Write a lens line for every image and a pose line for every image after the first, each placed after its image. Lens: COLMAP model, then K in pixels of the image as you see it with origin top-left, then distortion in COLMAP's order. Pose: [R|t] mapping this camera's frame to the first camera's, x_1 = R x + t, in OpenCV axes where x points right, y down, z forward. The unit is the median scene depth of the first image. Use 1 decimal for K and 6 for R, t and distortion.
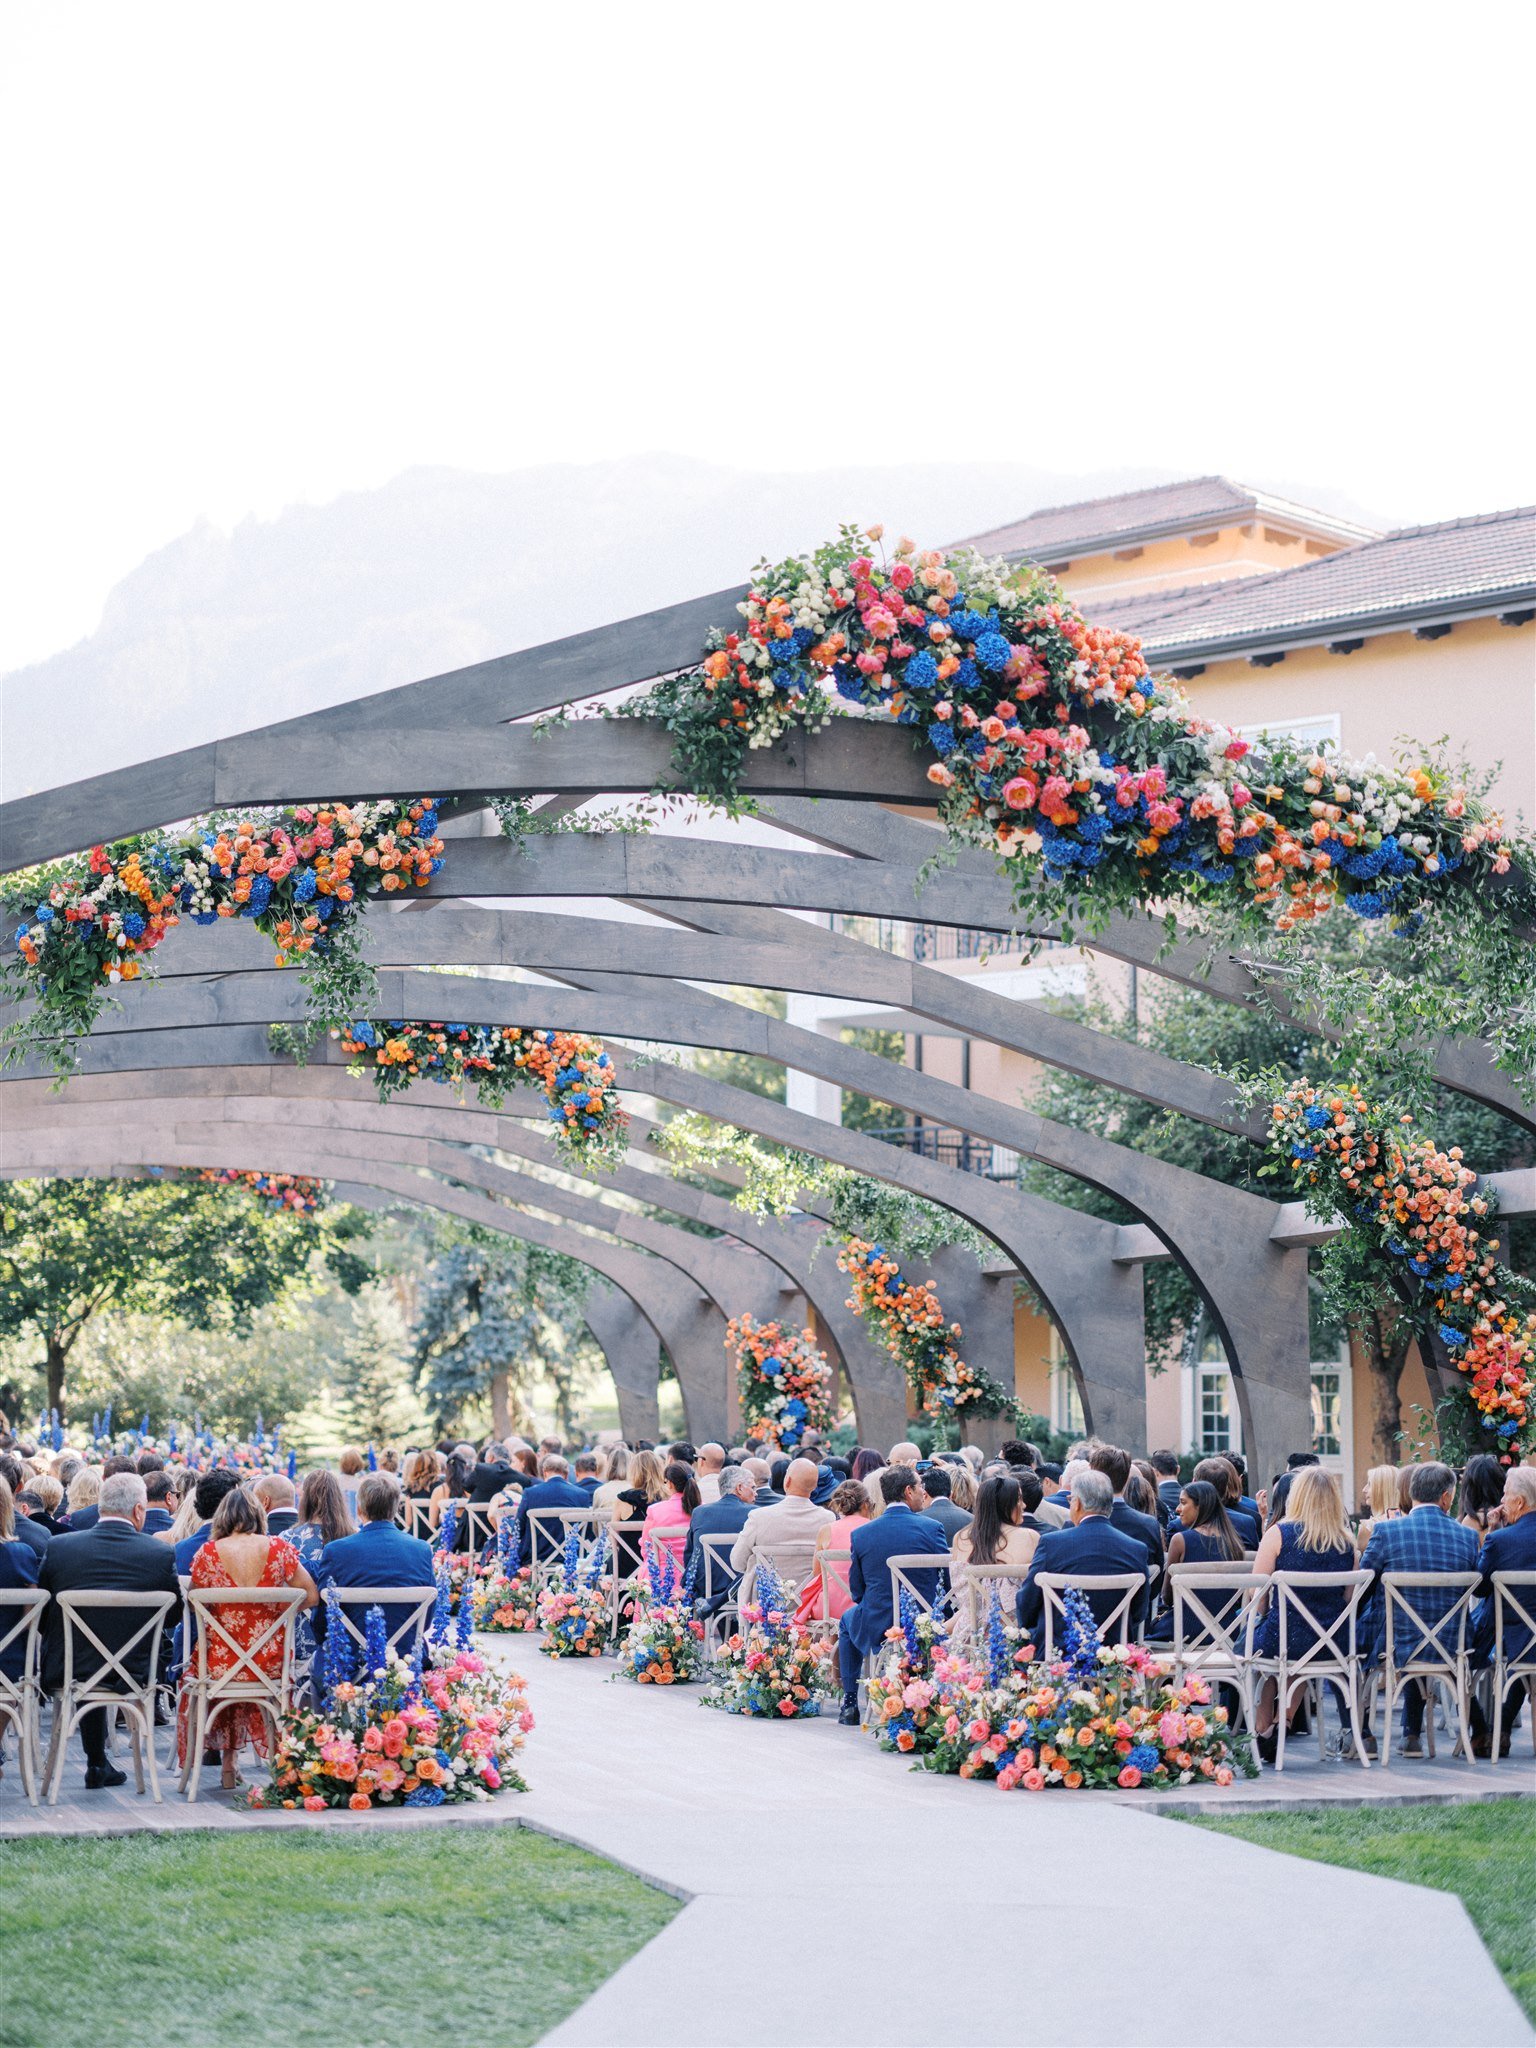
lens RADIAL K [[5053.2, 0, 768.0], [0, 5053.2, 1024.0], [0, 0, 1]] dist [0.020033, -0.190511]
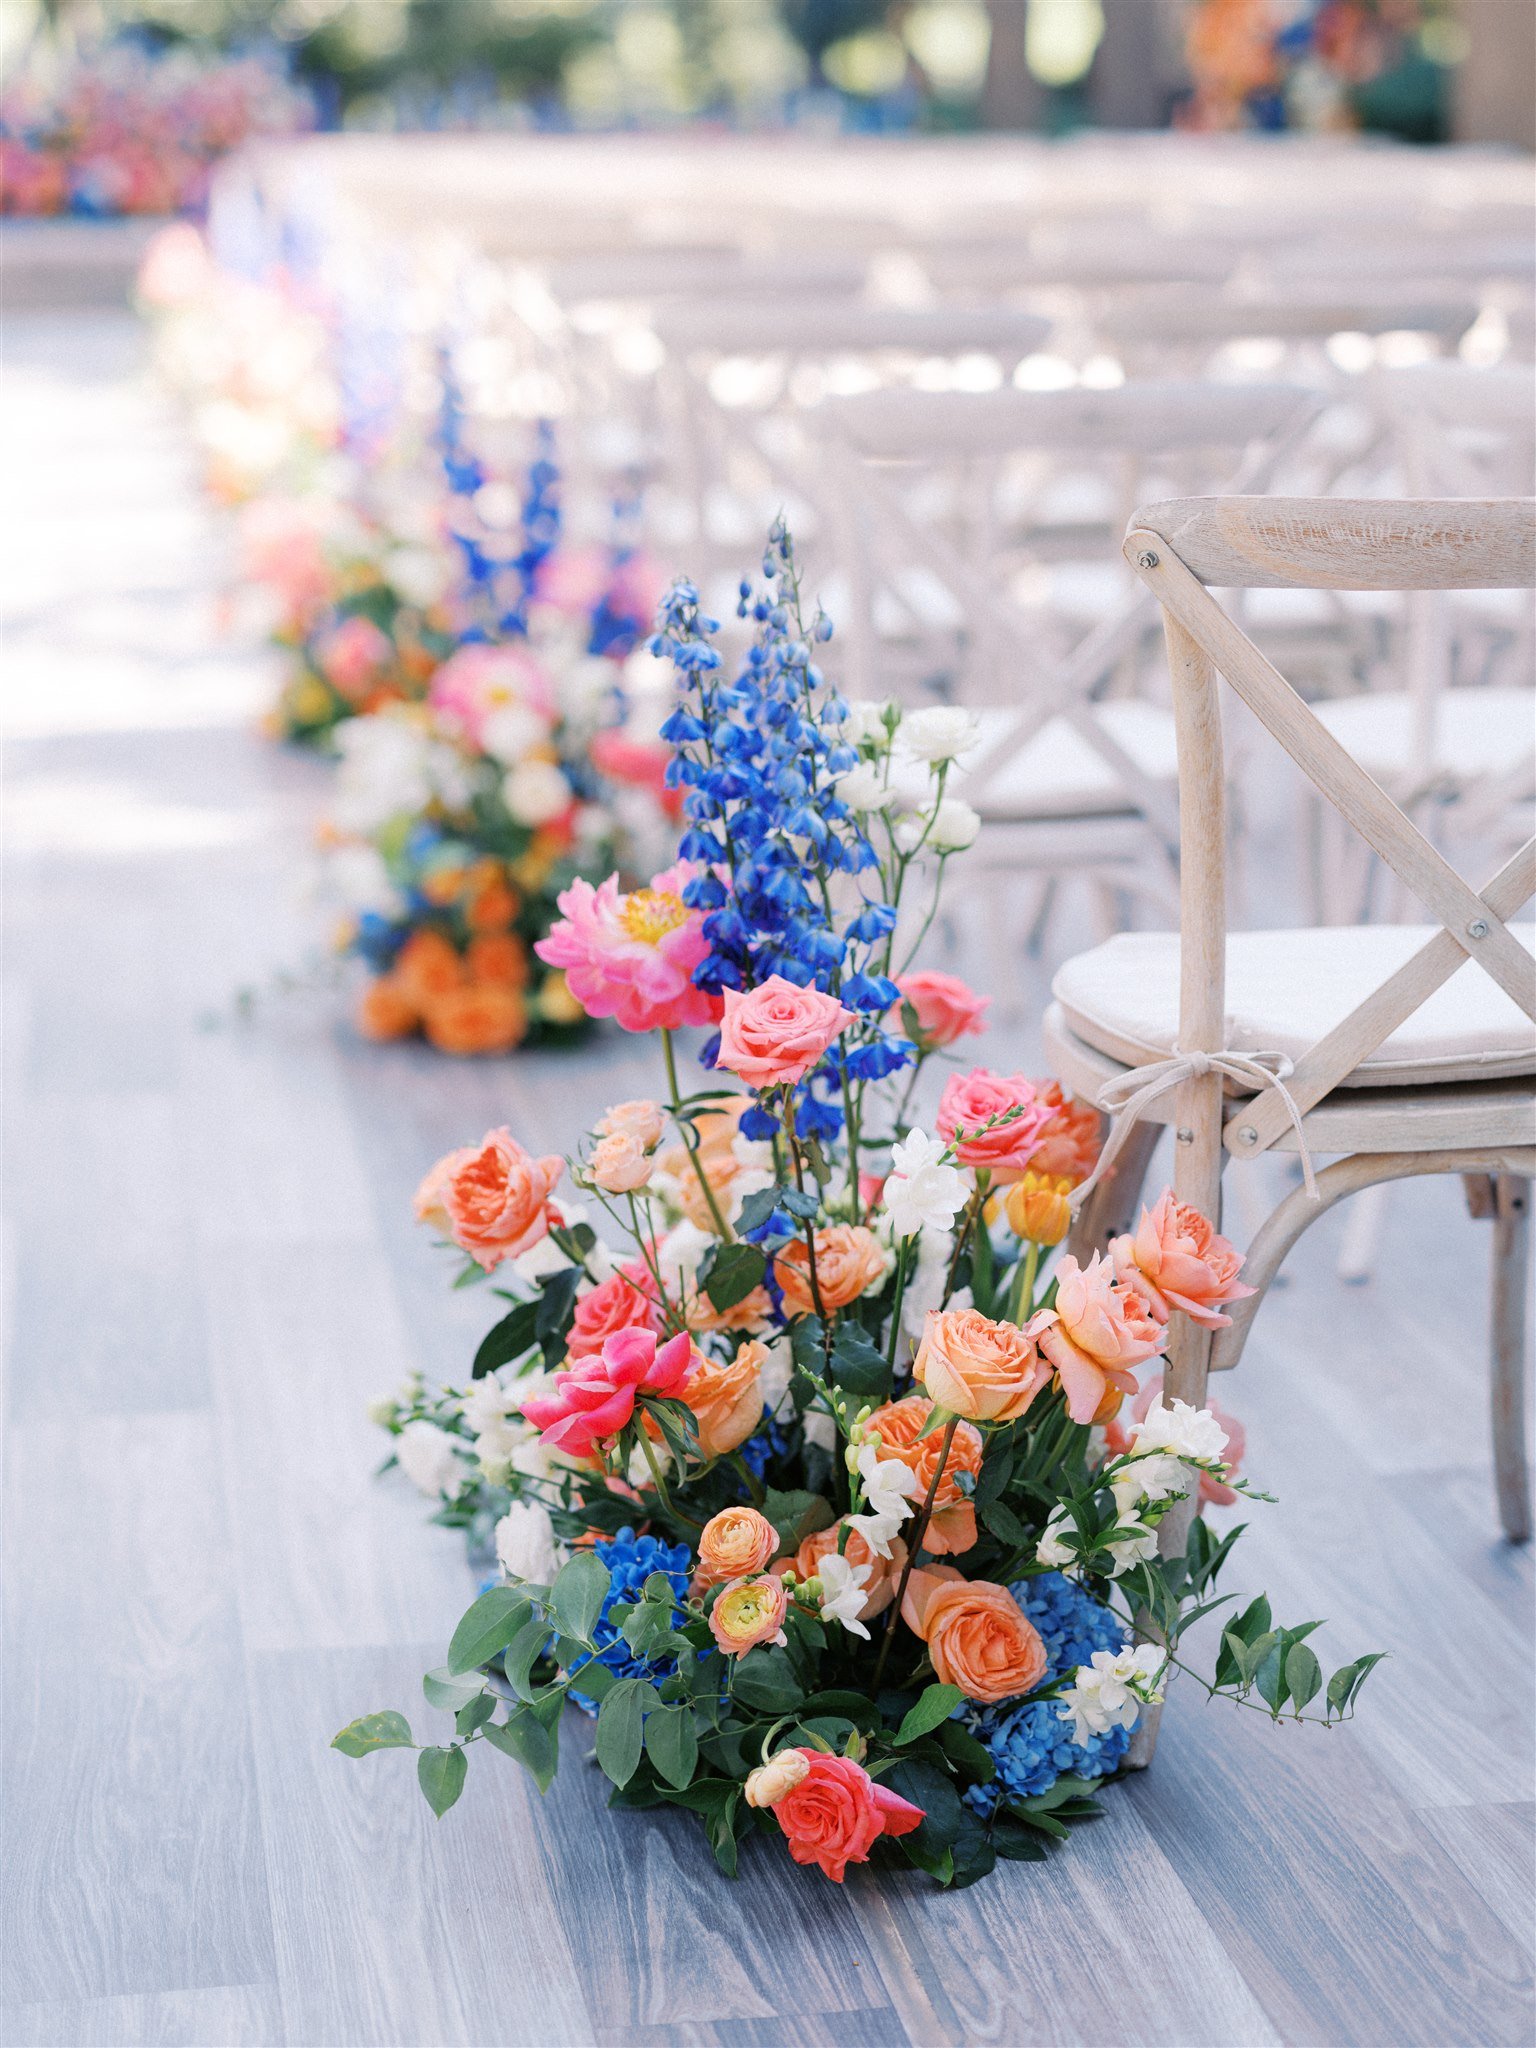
lens RADIAL K [[5053.2, 0, 768.0], [0, 5053.2, 1024.0], [0, 0, 1]] dist [0.020033, -0.190511]
pose [[0.993638, 0.011829, -0.112000, 0.012843], [0.017018, 0.967281, 0.253136, 0.072256], [0.111330, -0.253432, 0.960926, 0.743258]]
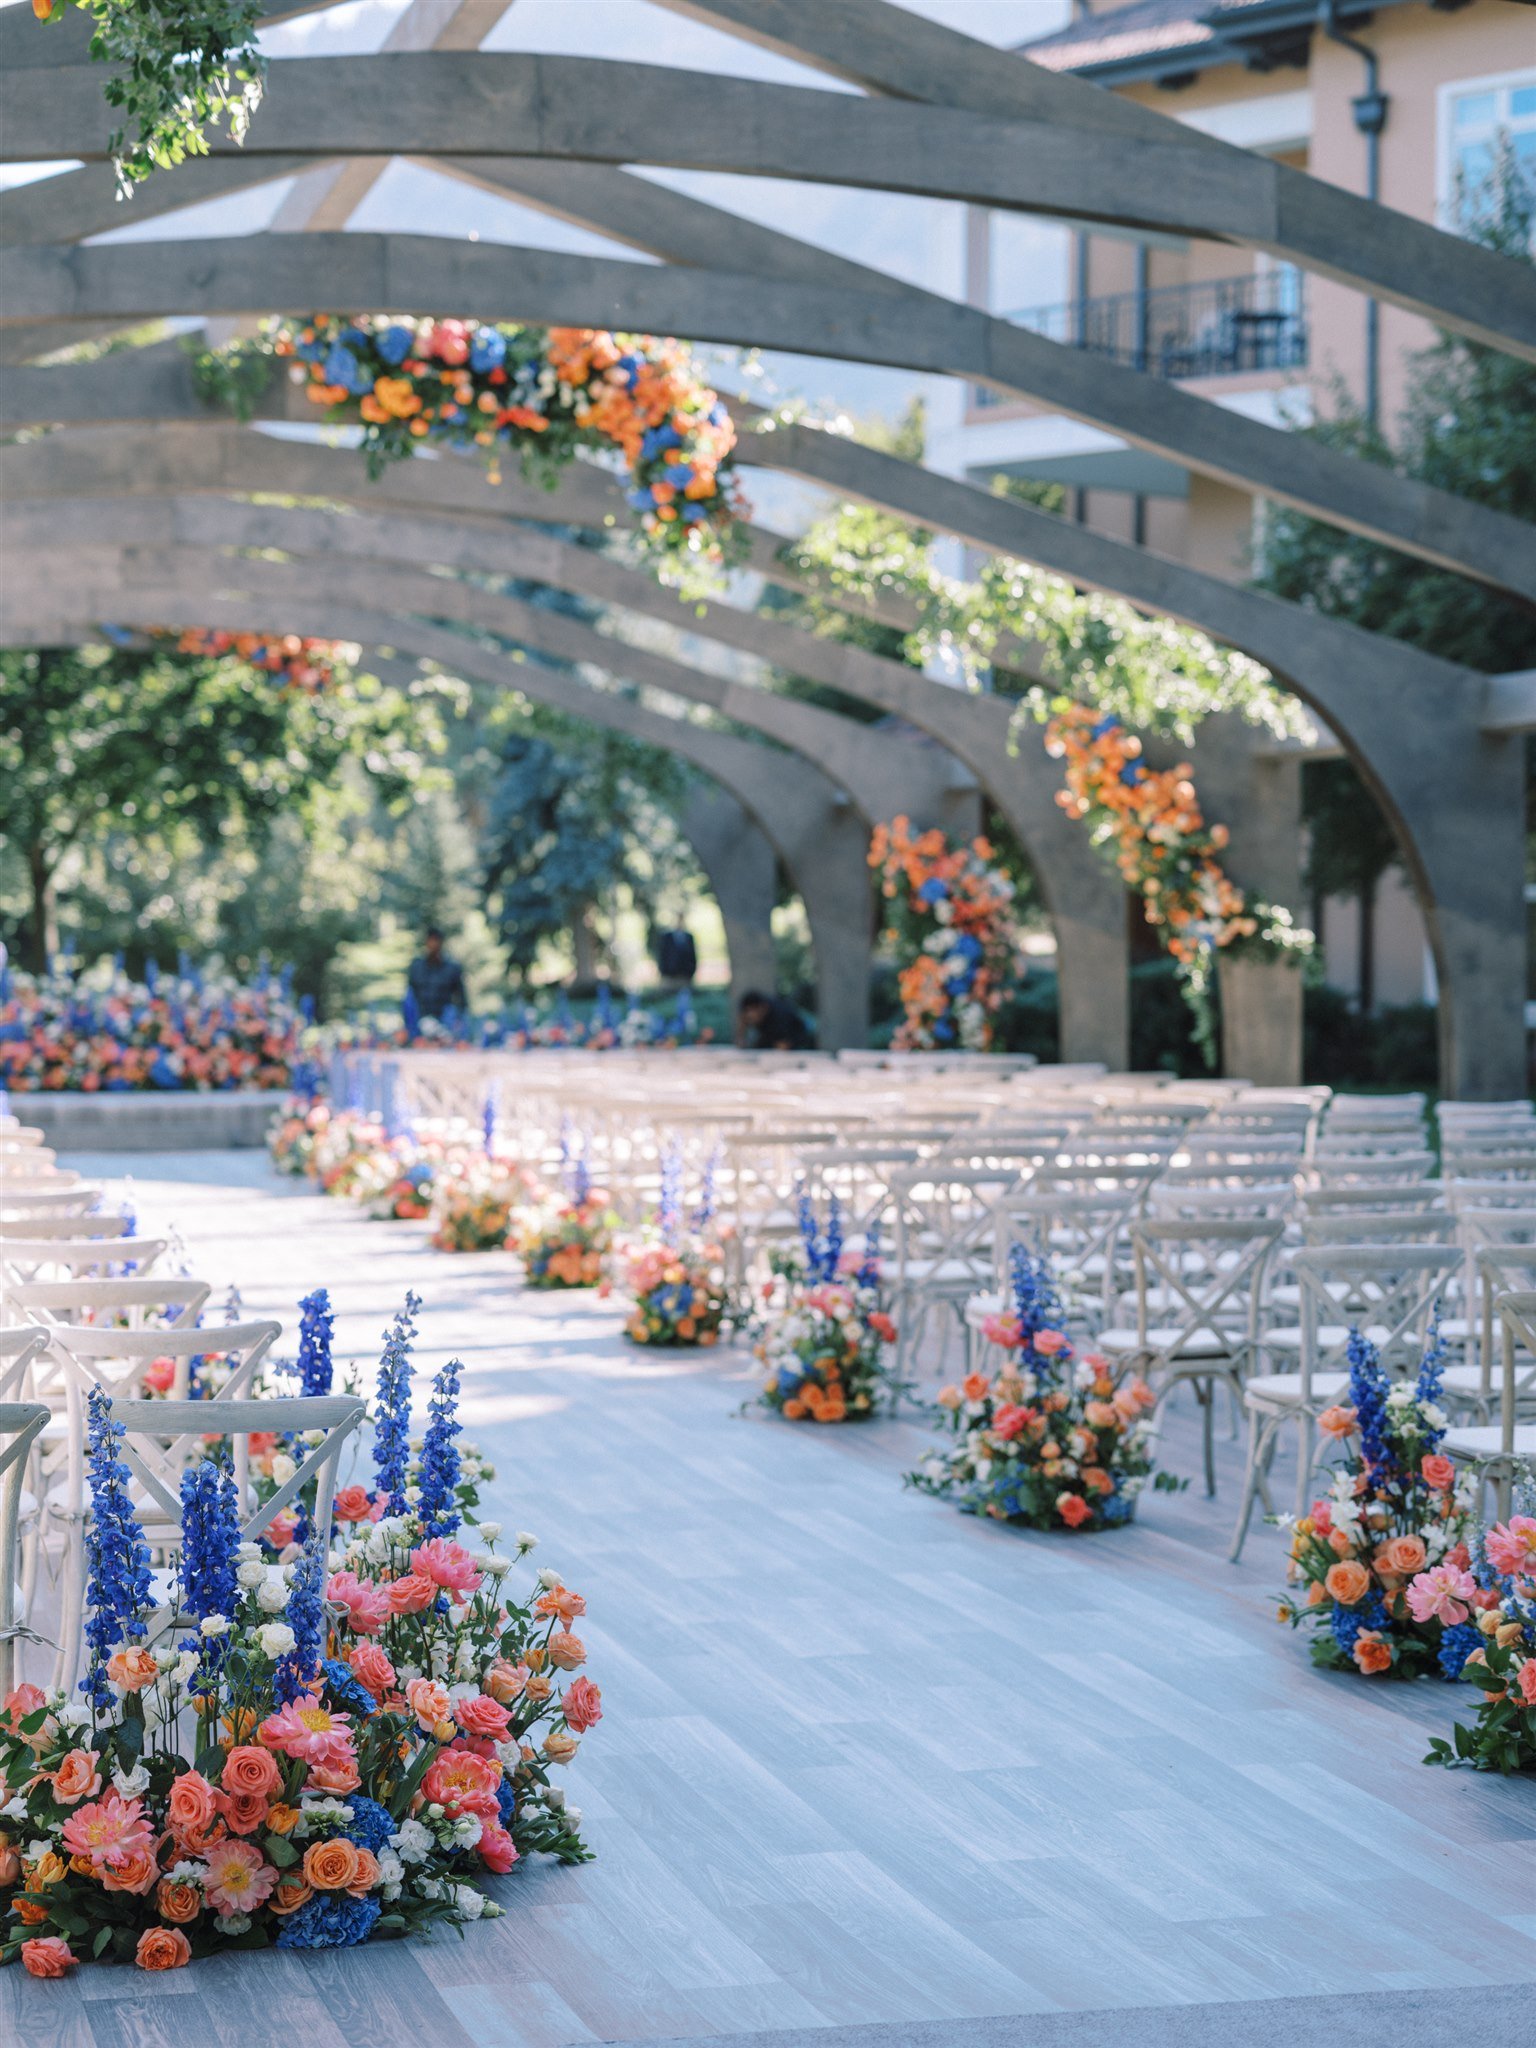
lens RADIAL K [[4597.6, 0, 1019.6], [0, 4597.6, 1024.7], [0, 0, 1]] dist [0.040528, 0.023792]
pose [[0.999193, -0.000228, 0.040158, -0.018315], [-0.003593, 0.995466, 0.095054, 0.030542], [-0.039997, -0.095121, 0.994662, 0.431175]]
